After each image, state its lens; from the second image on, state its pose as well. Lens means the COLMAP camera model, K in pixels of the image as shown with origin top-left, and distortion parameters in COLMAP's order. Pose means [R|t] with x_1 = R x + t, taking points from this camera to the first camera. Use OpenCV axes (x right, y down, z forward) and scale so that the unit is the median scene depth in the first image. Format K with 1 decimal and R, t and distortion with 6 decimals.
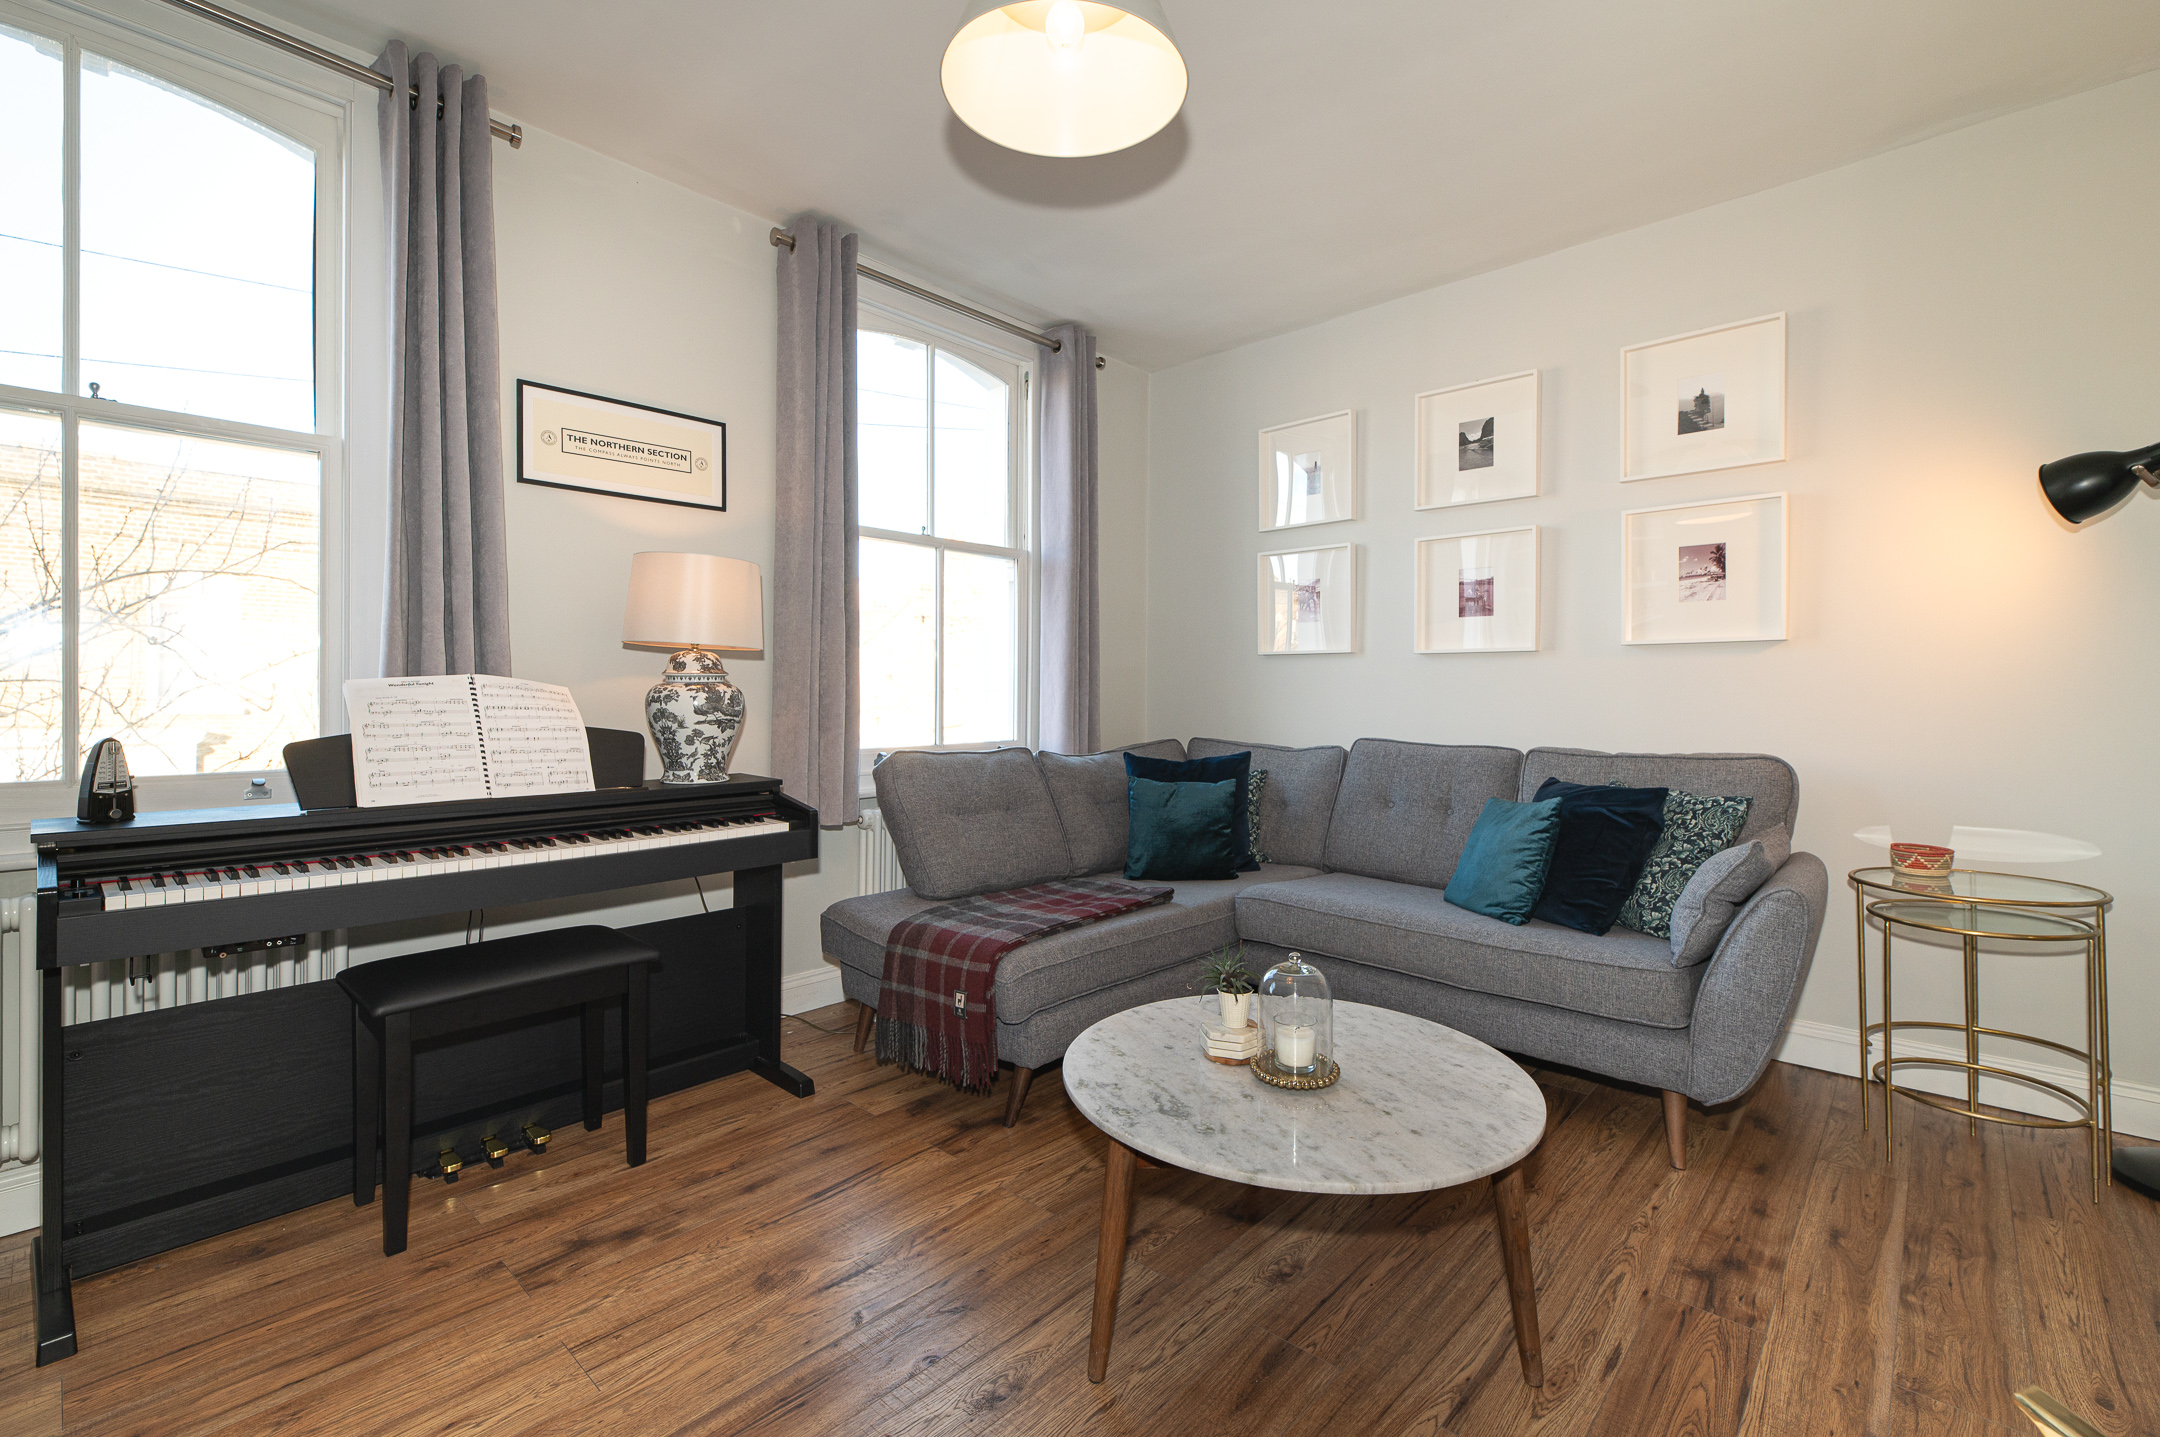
lens RADIAL K [[947.3, 0, 1080.0], [0, 947.3, 698.7], [0, 0, 1]] dist [-0.000706, -0.000314]
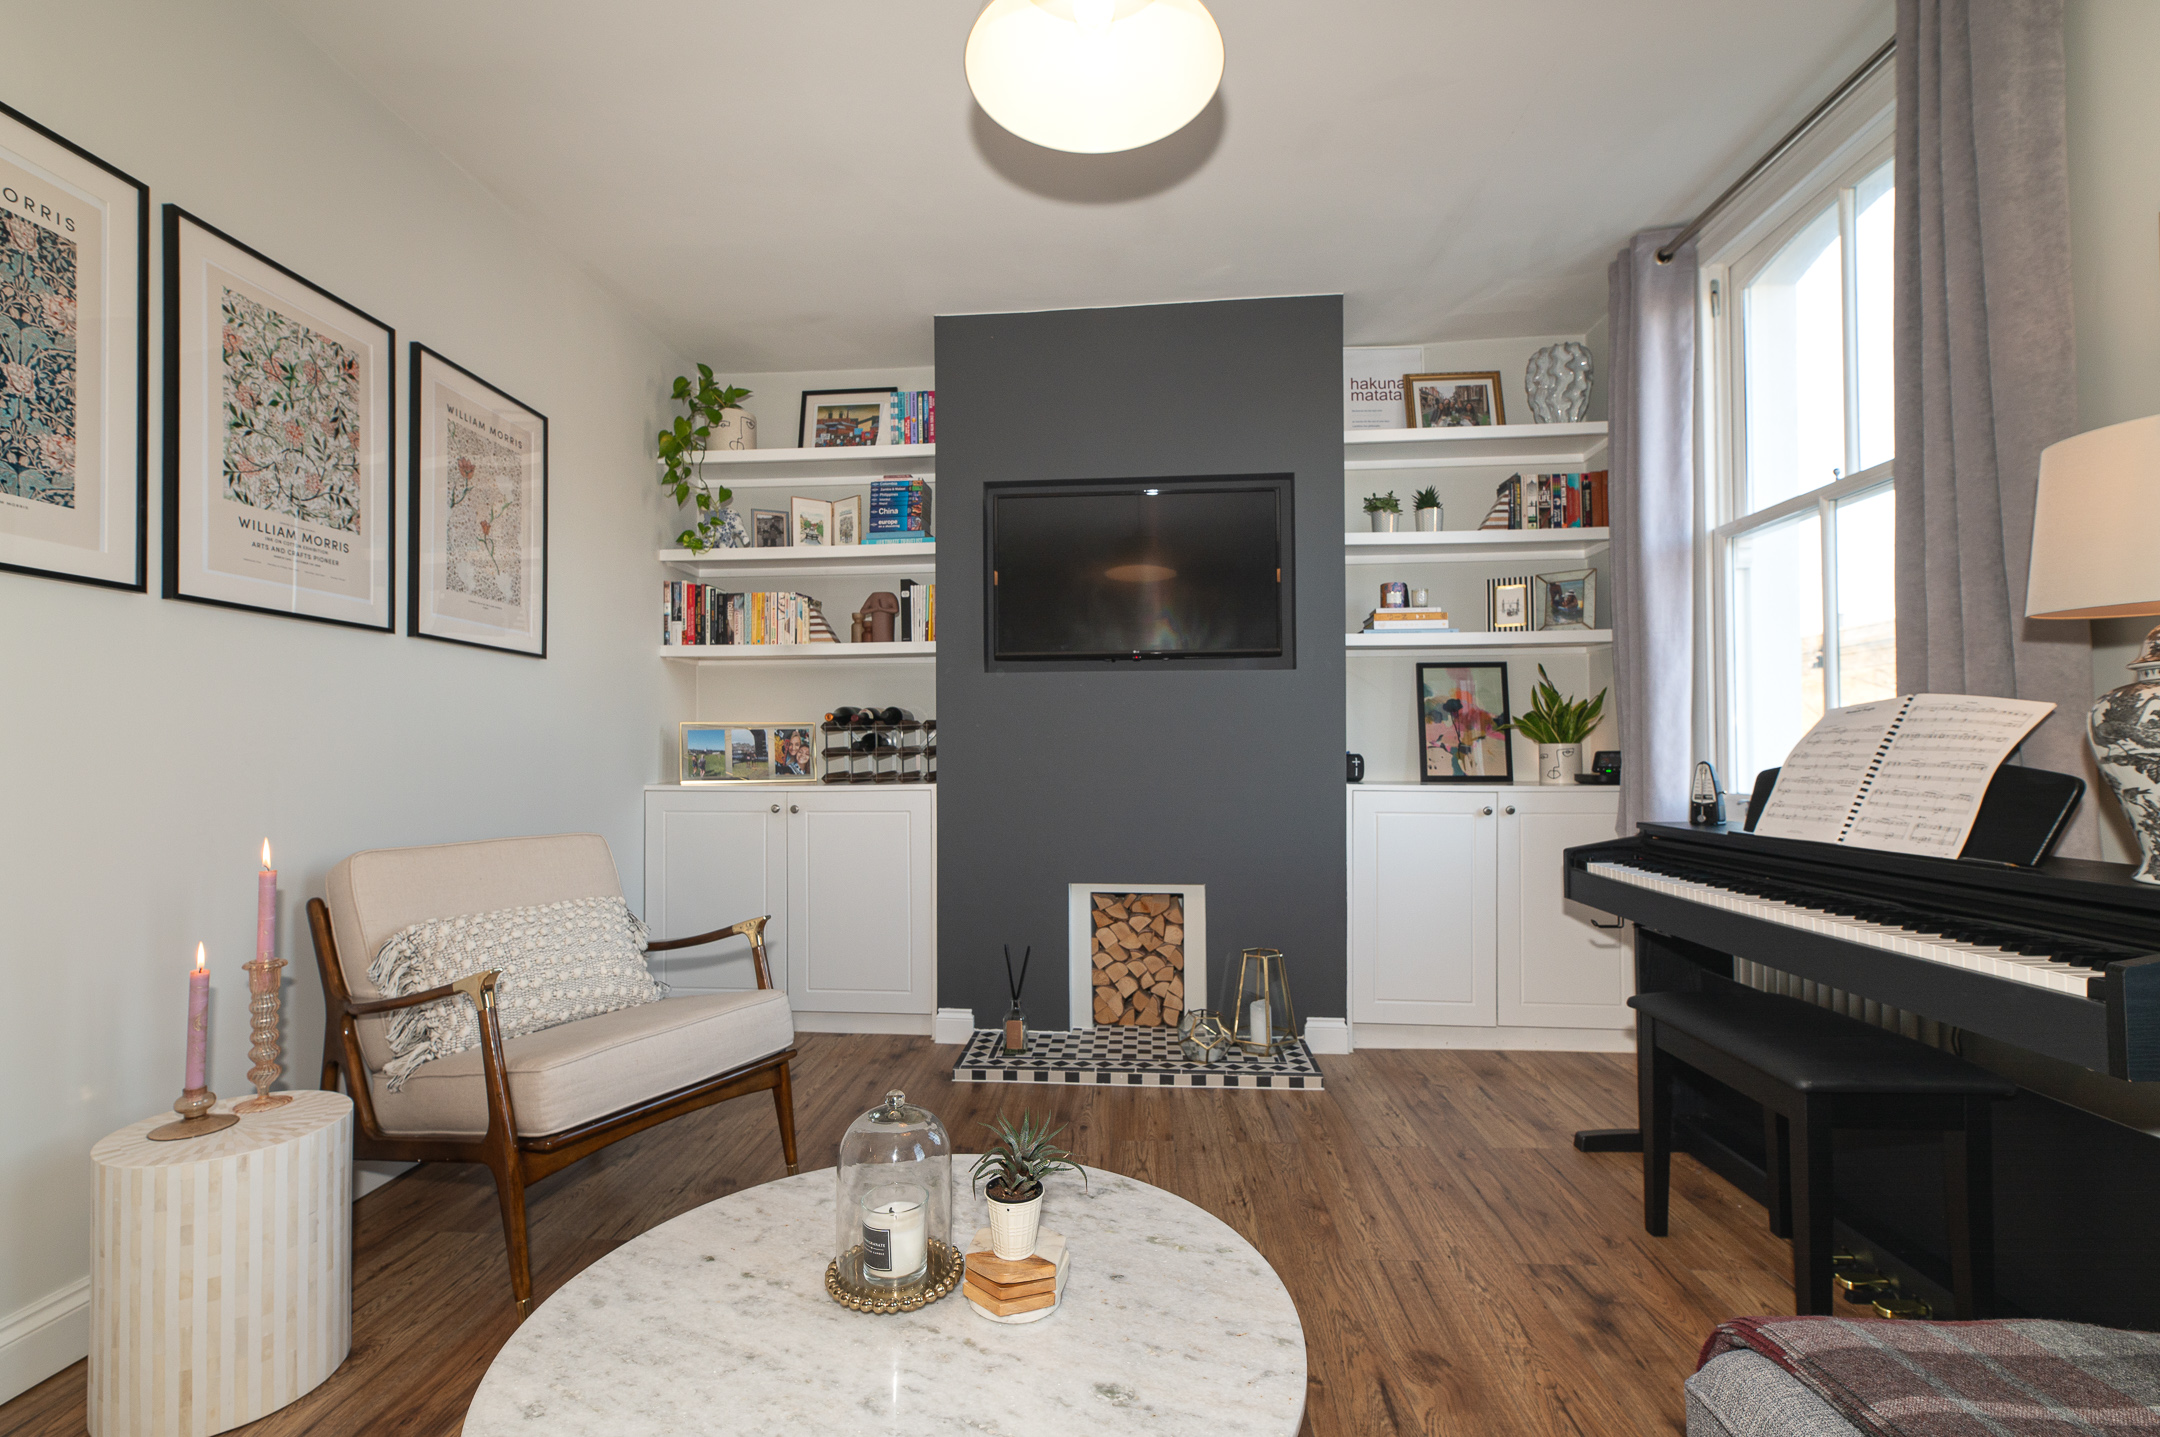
lens RADIAL K [[953.9, 0, 1085.5], [0, 953.9, 741.0], [0, 0, 1]] dist [-0.000476, 0.000044]
pose [[-0.768737, -0.011047, -0.639469, 0.370304], [-0.003253, 0.999905, -0.013363, 0.024121], [0.639556, -0.008192, -0.768701, 1.073656]]
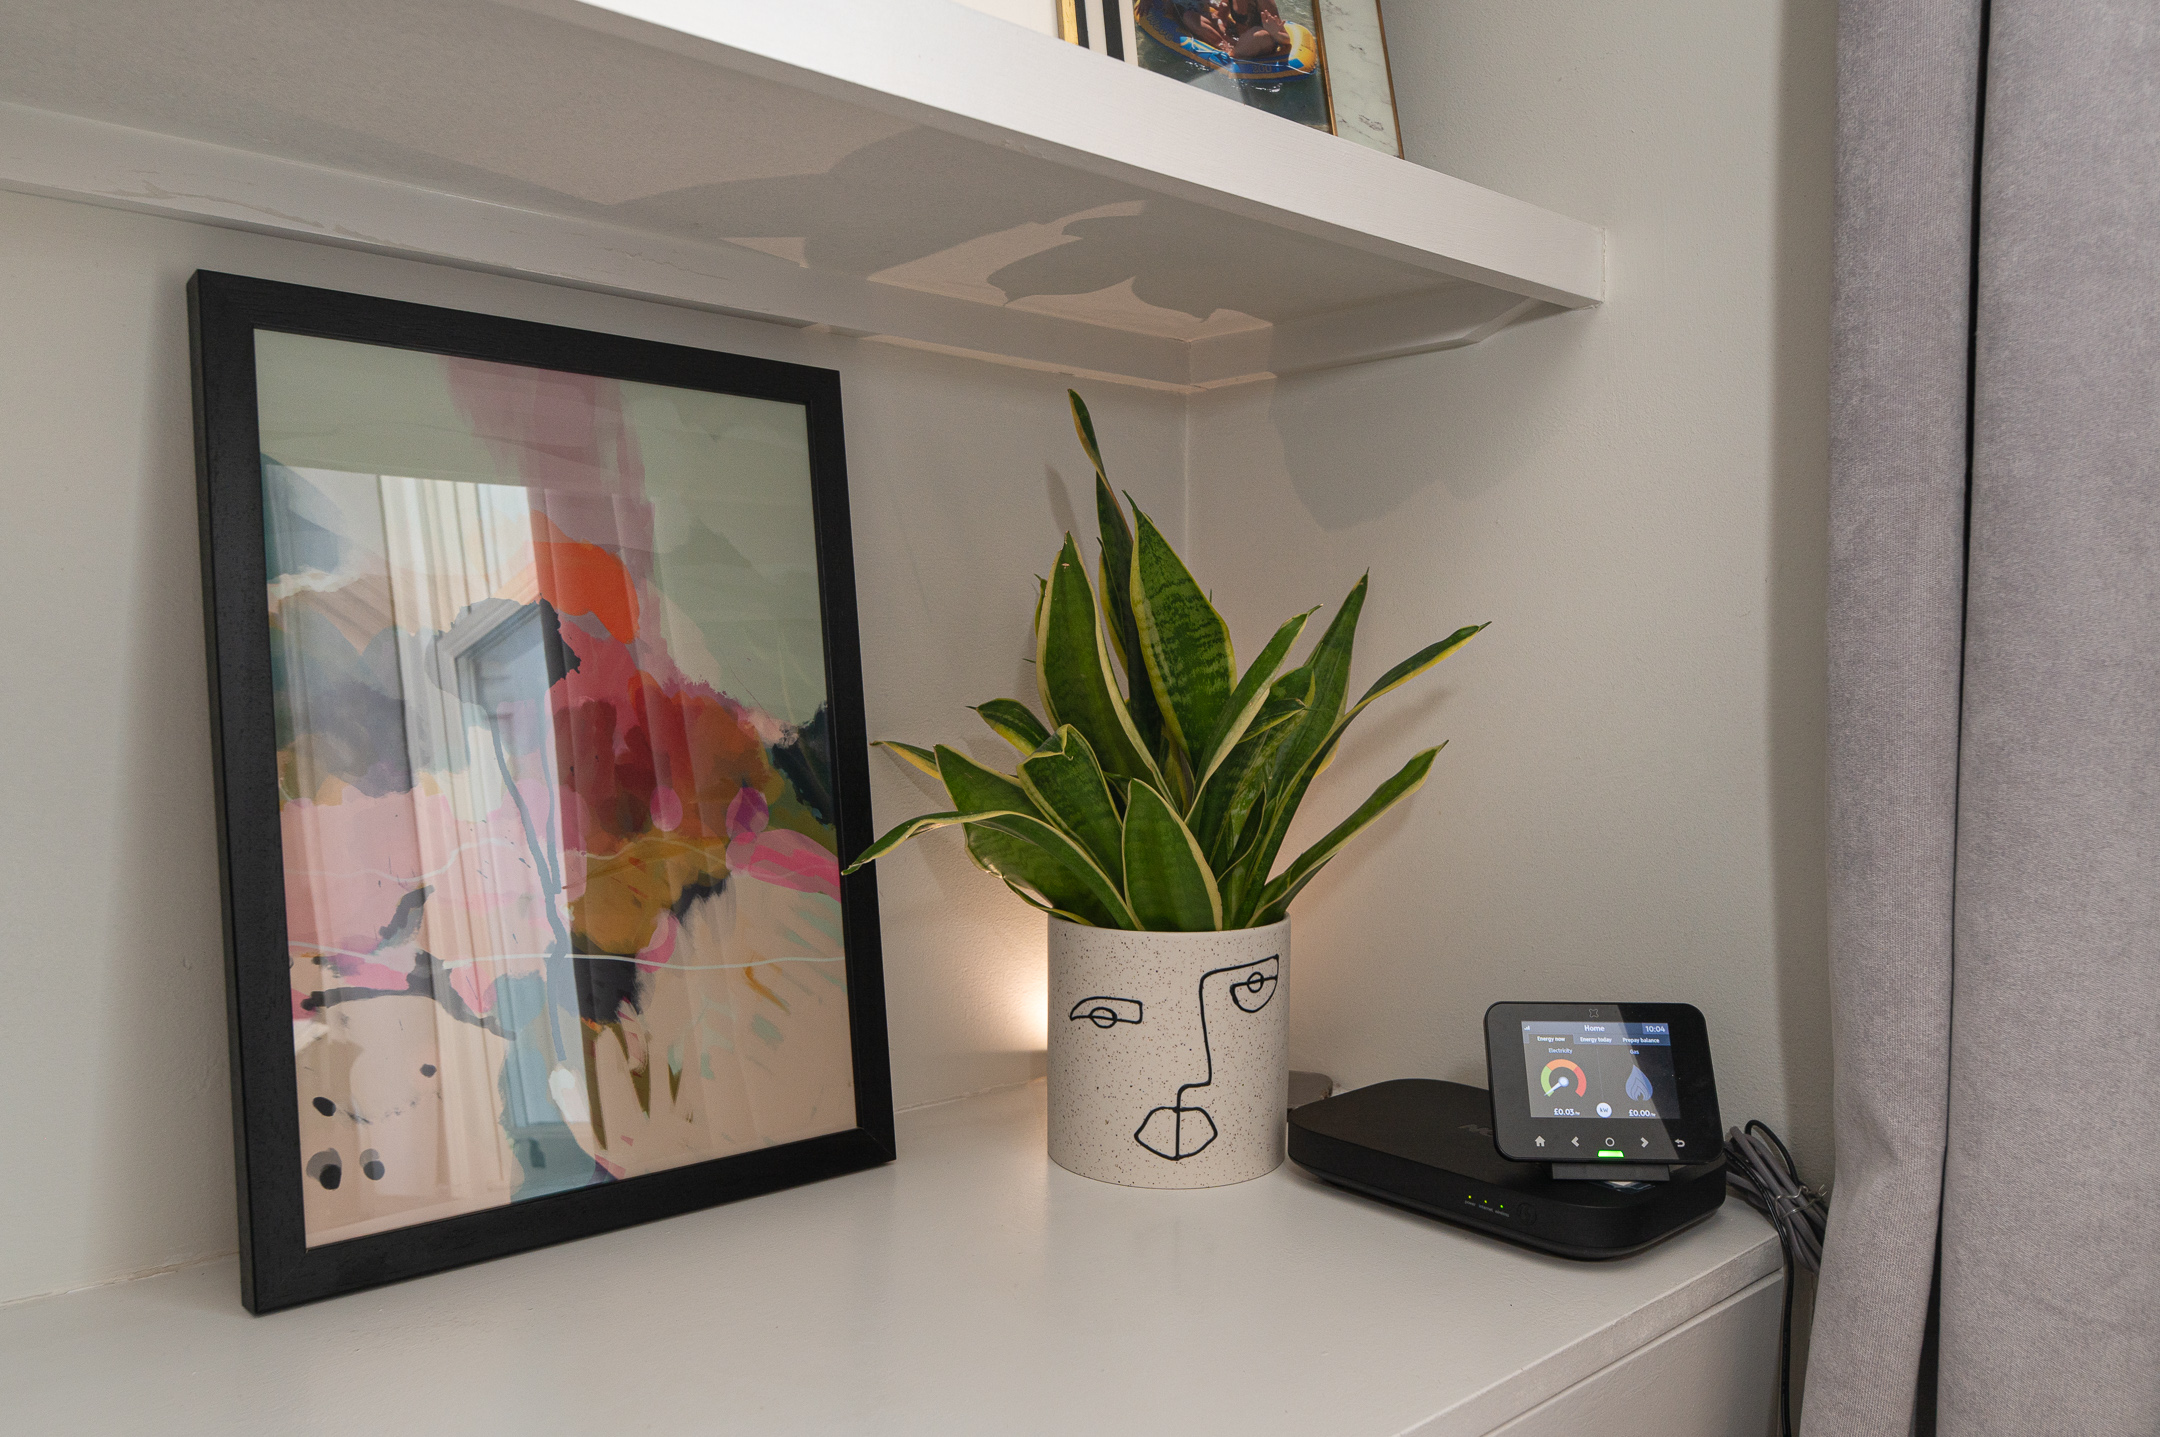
lens RADIAL K [[1555.9, 0, 1078.1], [0, 1555.9, 791.8], [0, 0, 1]] dist [-0.001588, -0.000544]
pose [[-0.065886, 0.072709, -0.995175, -0.730616], [-0.013303, 0.997189, 0.073737, -0.050872], [0.997738, 0.018097, -0.064734, 0.423587]]
